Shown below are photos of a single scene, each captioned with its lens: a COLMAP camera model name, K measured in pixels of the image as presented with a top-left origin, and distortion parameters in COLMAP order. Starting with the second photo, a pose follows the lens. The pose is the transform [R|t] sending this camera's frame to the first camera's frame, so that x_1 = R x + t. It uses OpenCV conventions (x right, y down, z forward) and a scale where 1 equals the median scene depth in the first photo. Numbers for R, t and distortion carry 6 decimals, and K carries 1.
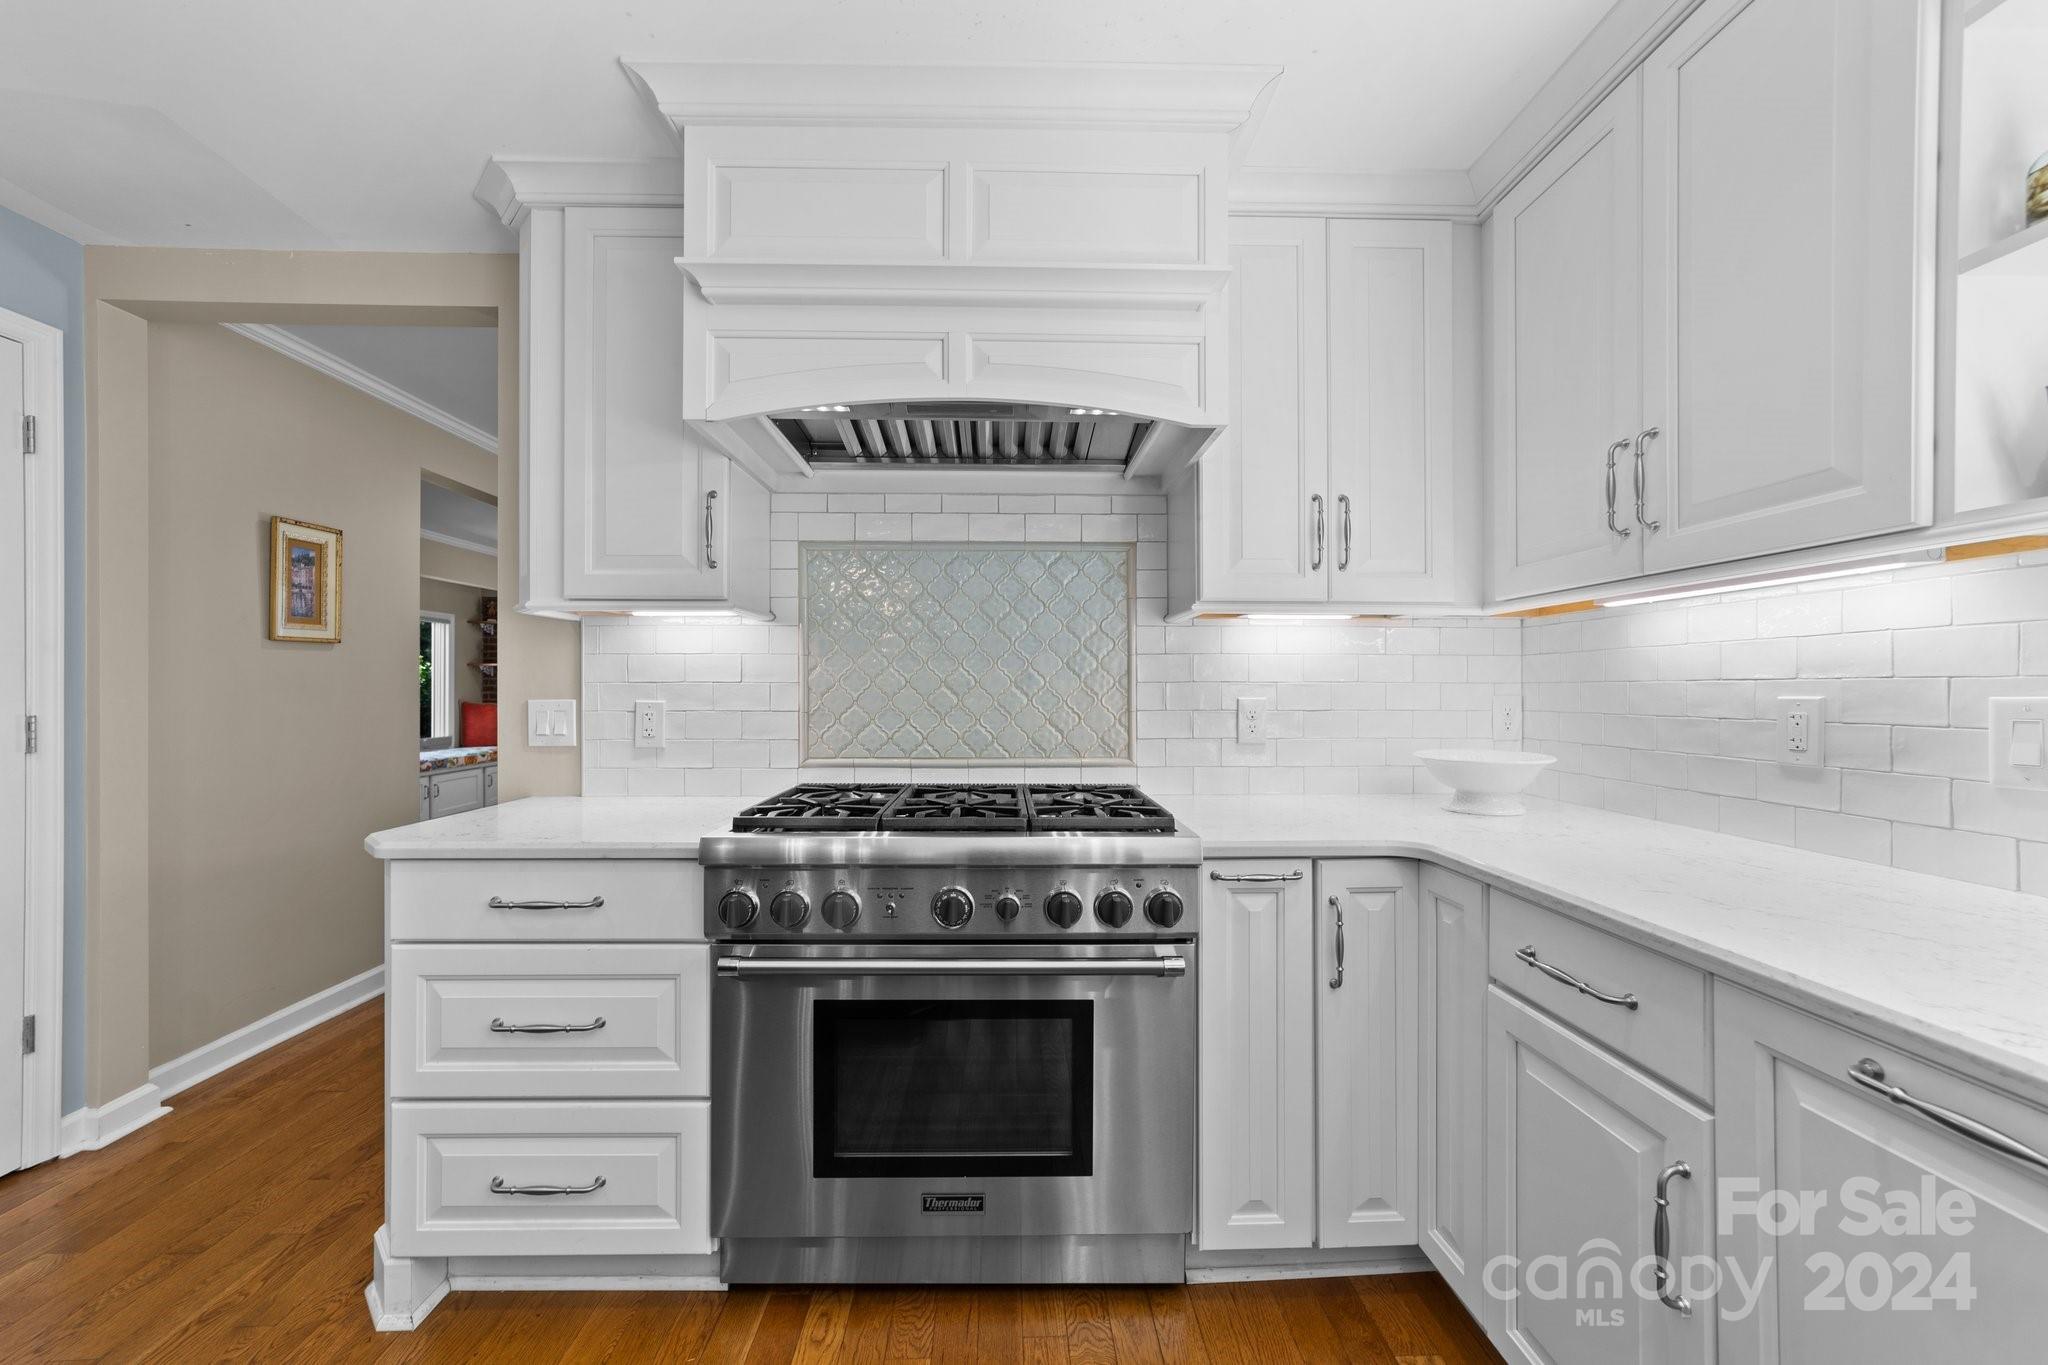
lens RADIAL K [[794.4, 0, 1019.4], [0, 794.4, 690.6], [0, 0, 1]] dist [-0.011214, 0.006237]
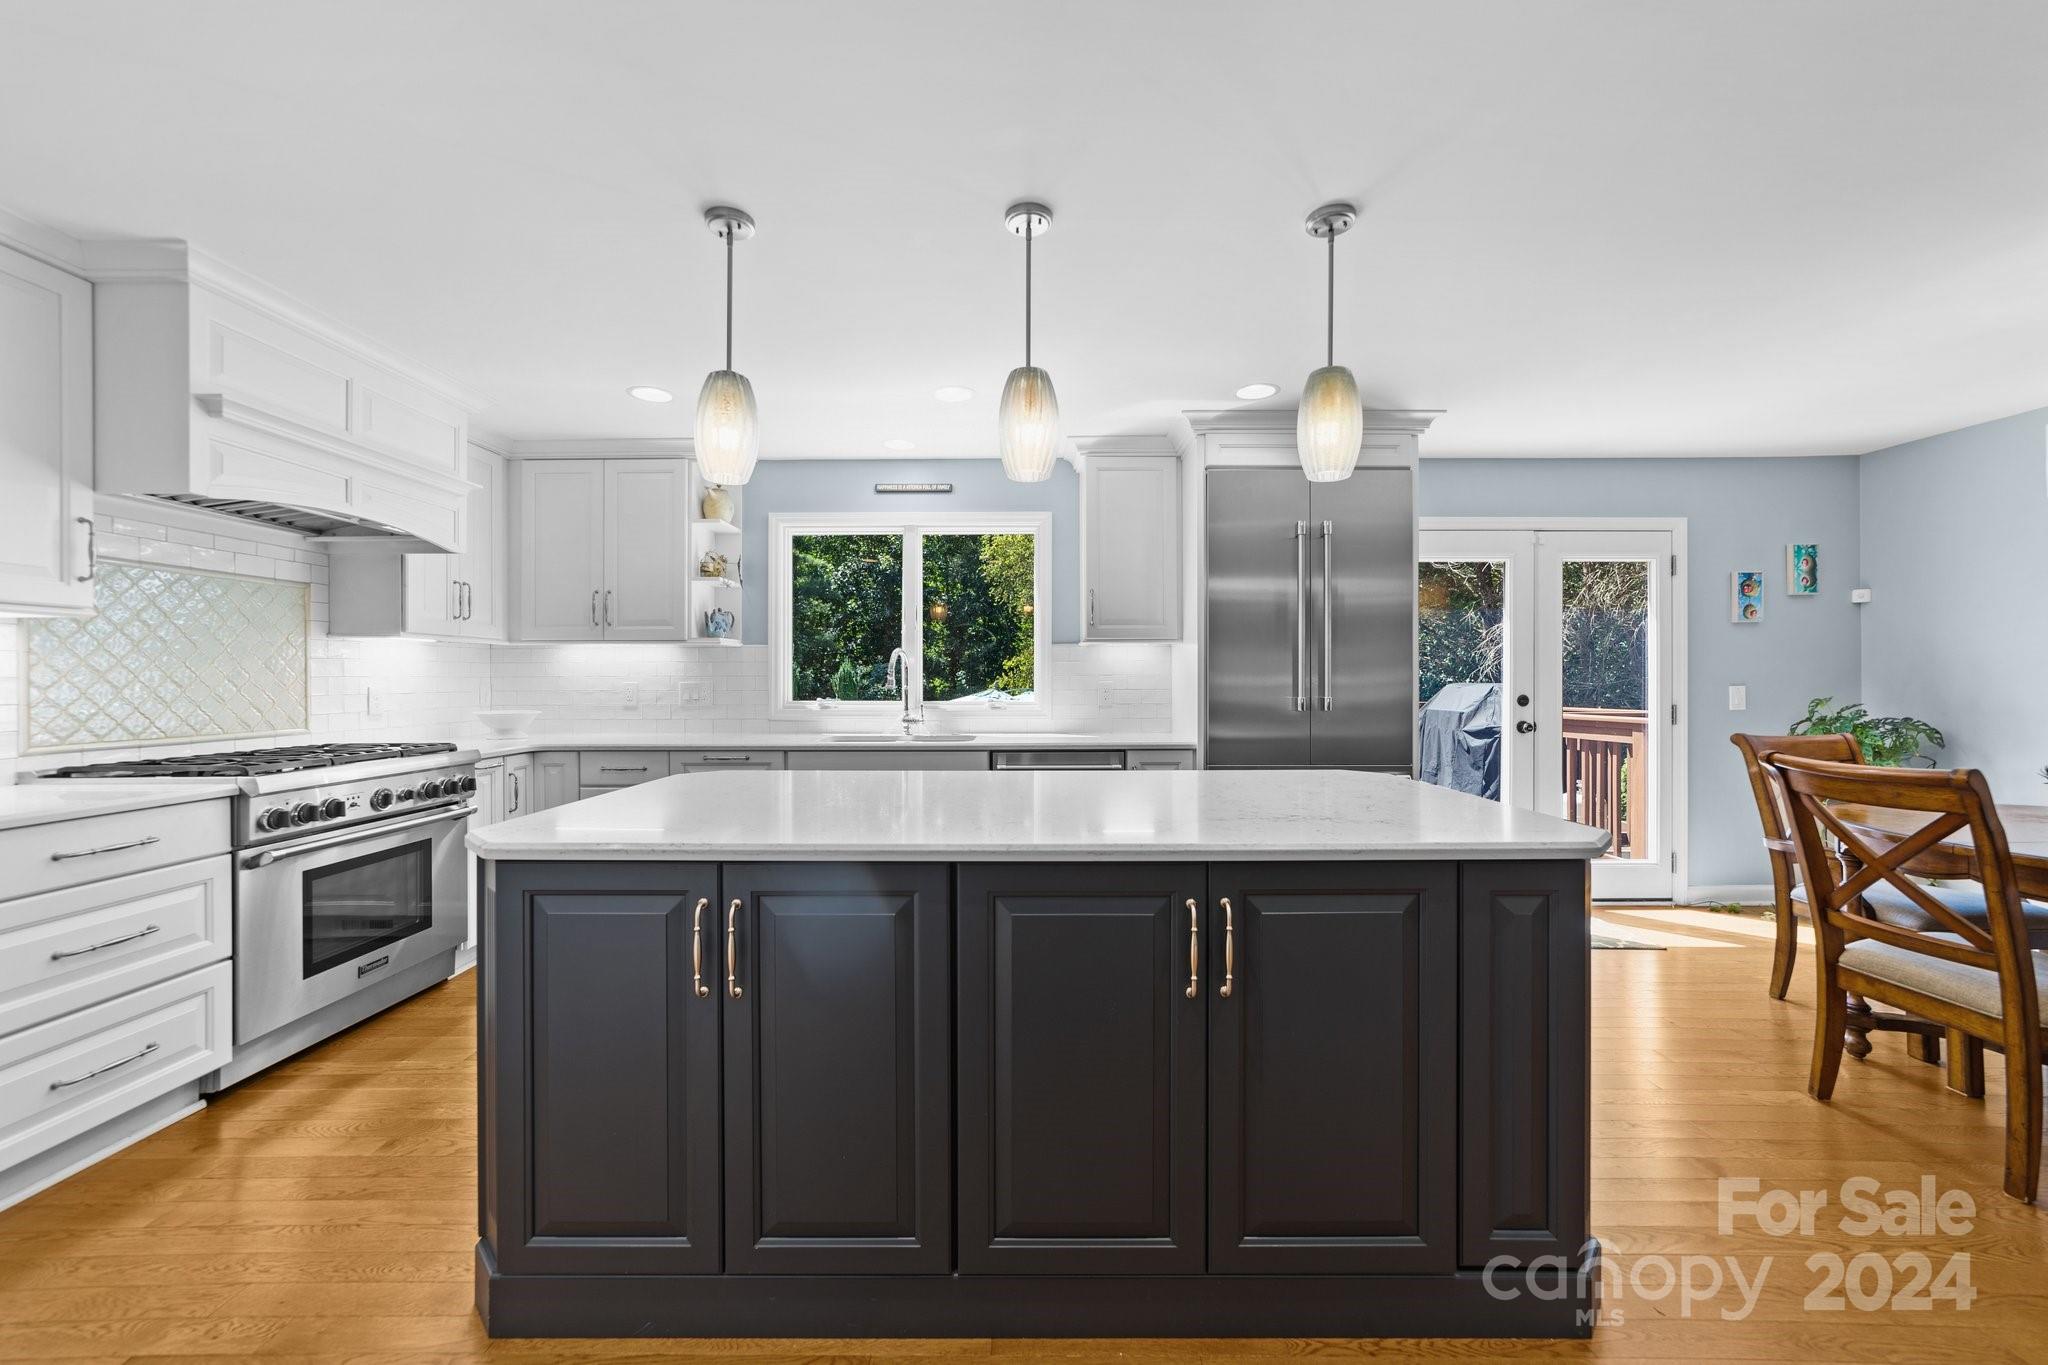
lens RADIAL K [[794.4, 0, 1019.7], [0, 794.4, 677.3], [0, 0, 1]] dist [-0.011214, 0.006237]
pose [[0.034178, -0.002143, 0.999413, -1.783661], [0.004058, 0.999990, 0.002006, -0.010516], [-0.999408, 0.003987, 0.034187, -0.527996]]
